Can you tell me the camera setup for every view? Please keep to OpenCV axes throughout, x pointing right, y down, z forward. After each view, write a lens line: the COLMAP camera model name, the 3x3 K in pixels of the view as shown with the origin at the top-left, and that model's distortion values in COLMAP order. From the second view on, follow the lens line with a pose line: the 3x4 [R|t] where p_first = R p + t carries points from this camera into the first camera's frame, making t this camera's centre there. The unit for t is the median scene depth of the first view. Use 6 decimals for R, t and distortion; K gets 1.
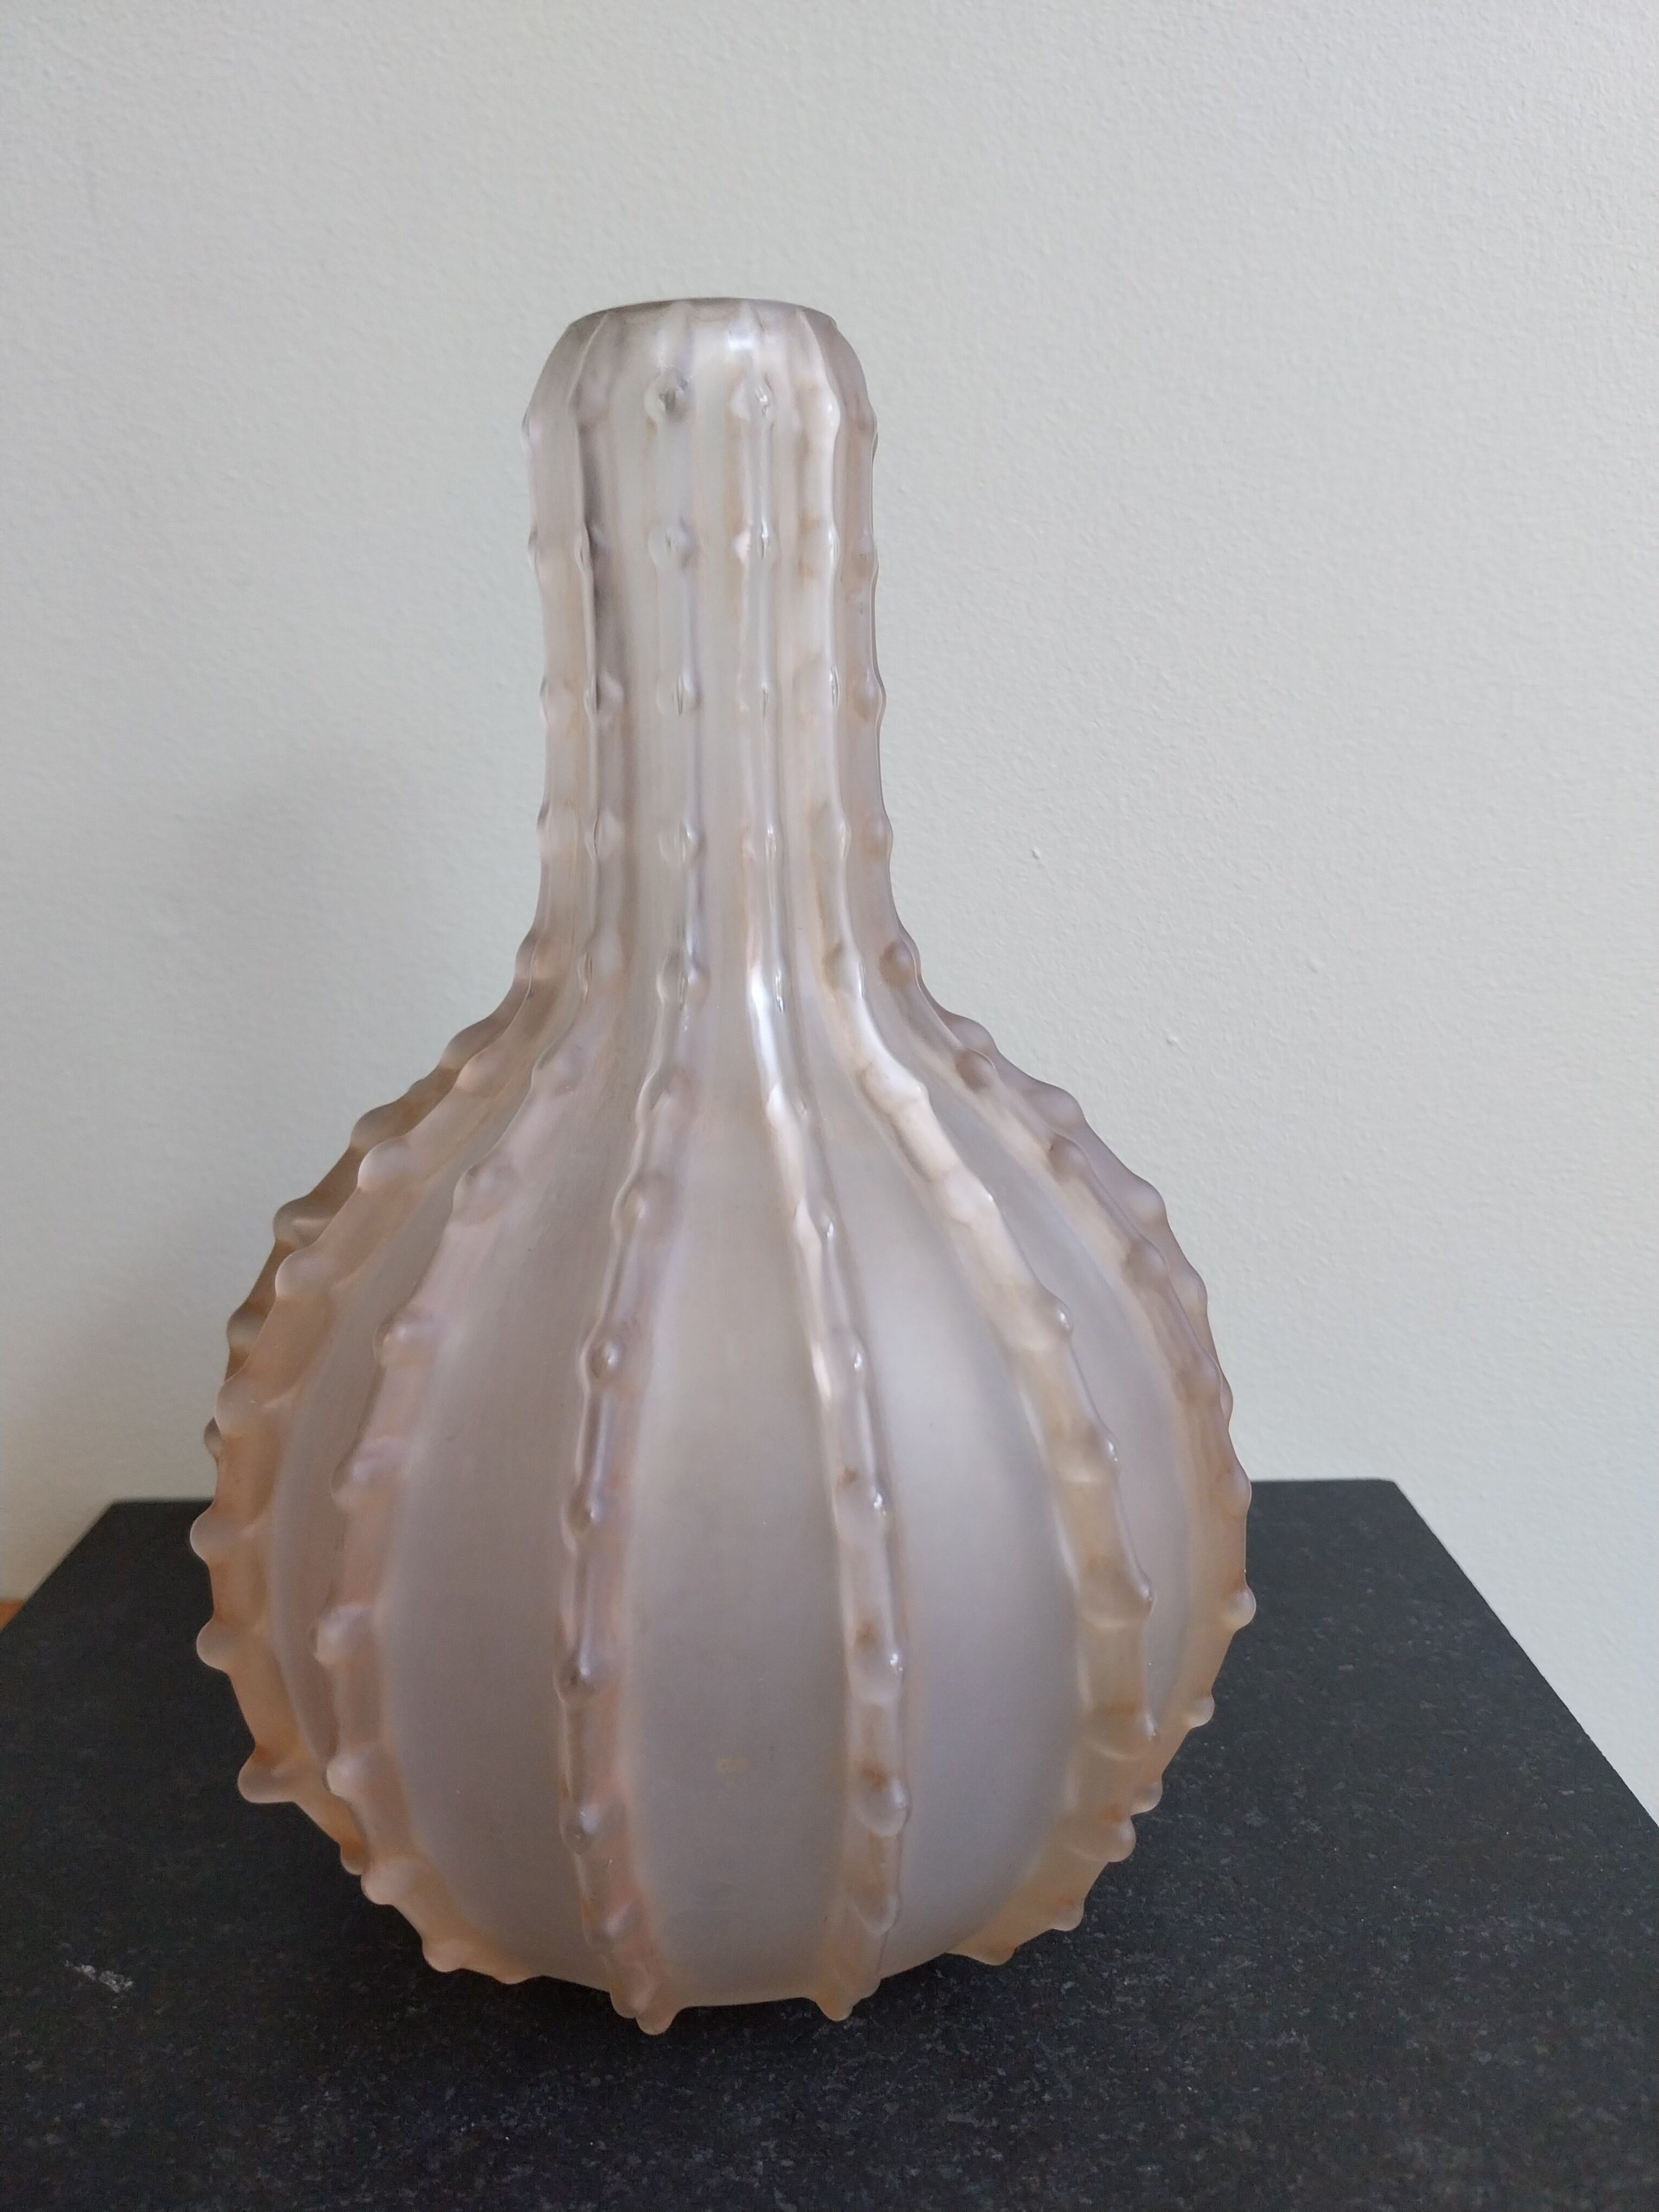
lens RADIAL K [[1726.6, 0, 806.7], [0, 1726.6, 1115.9], [0, 0, 1]] dist [-0.004825, -0.007084]
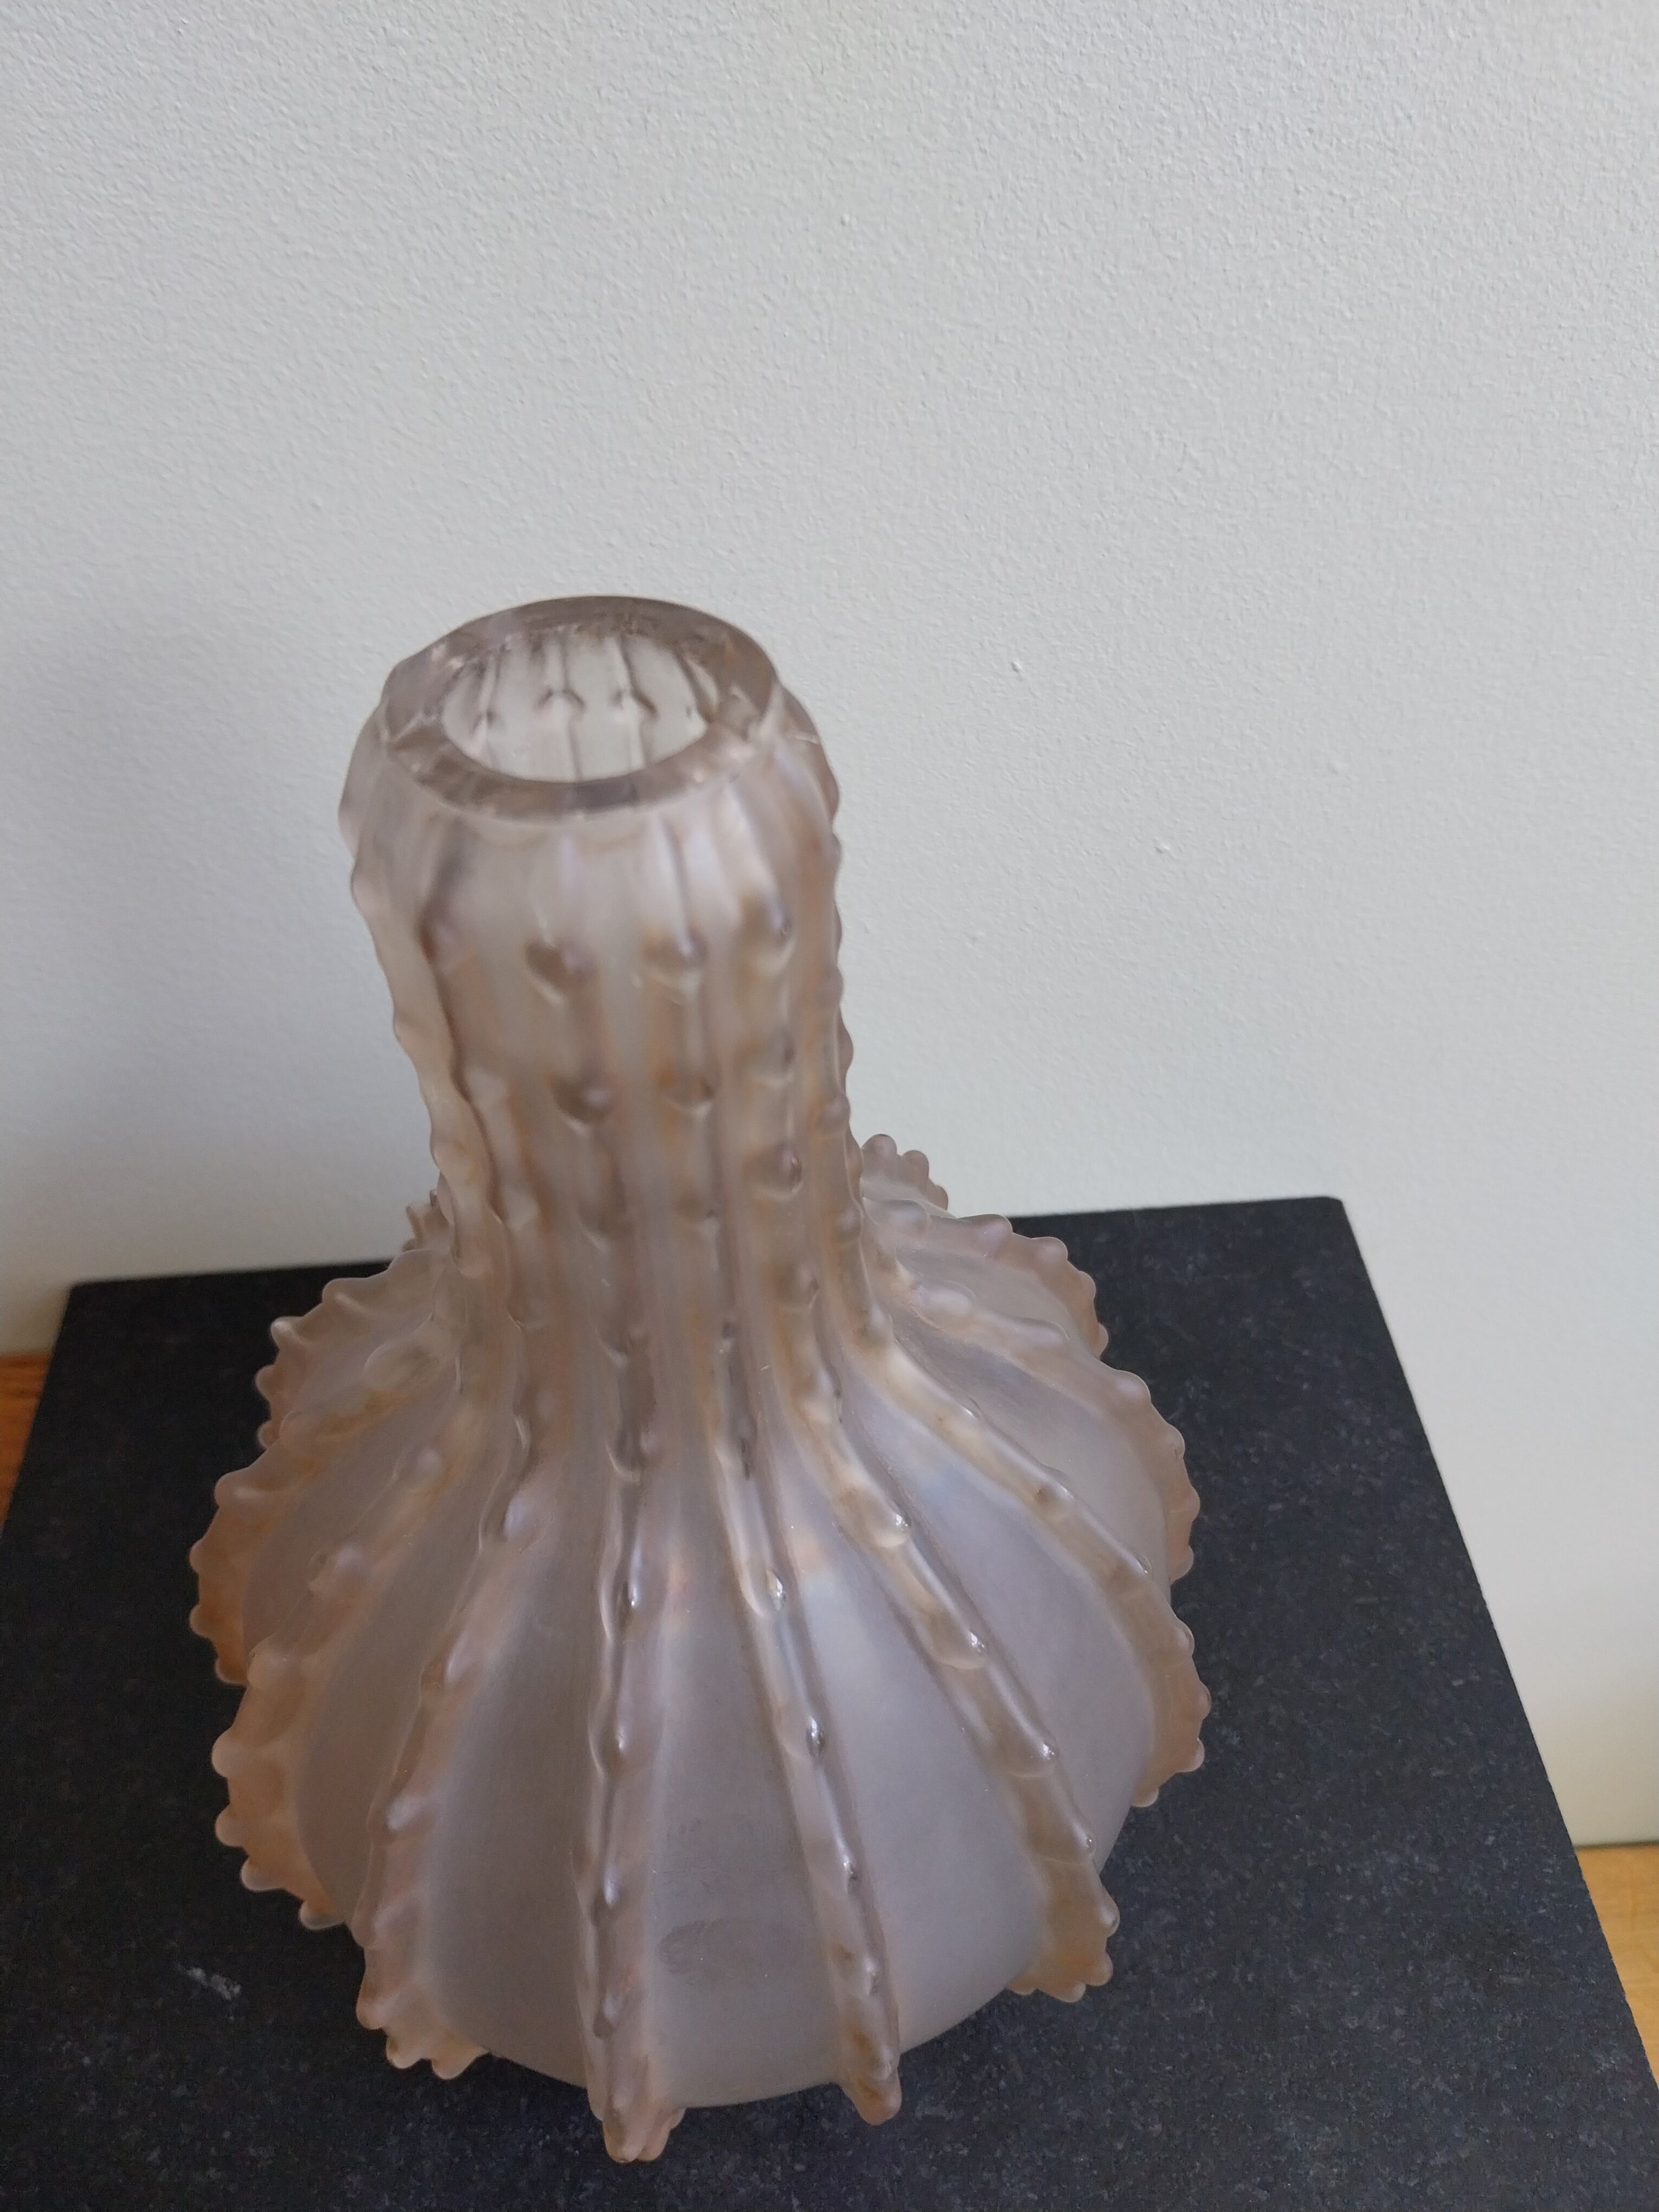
lens RADIAL K [[1726.6, 0, 806.7], [0, 1726.6, 1115.9], [0, 0, 1]] dist [-0.004825, -0.007084]
pose [[0.998245, -0.054220, 0.023818, 0.005082], [0.032094, 0.833312, 0.551871, -0.647766], [-0.049770, -0.550138, 0.833589, 0.316682]]
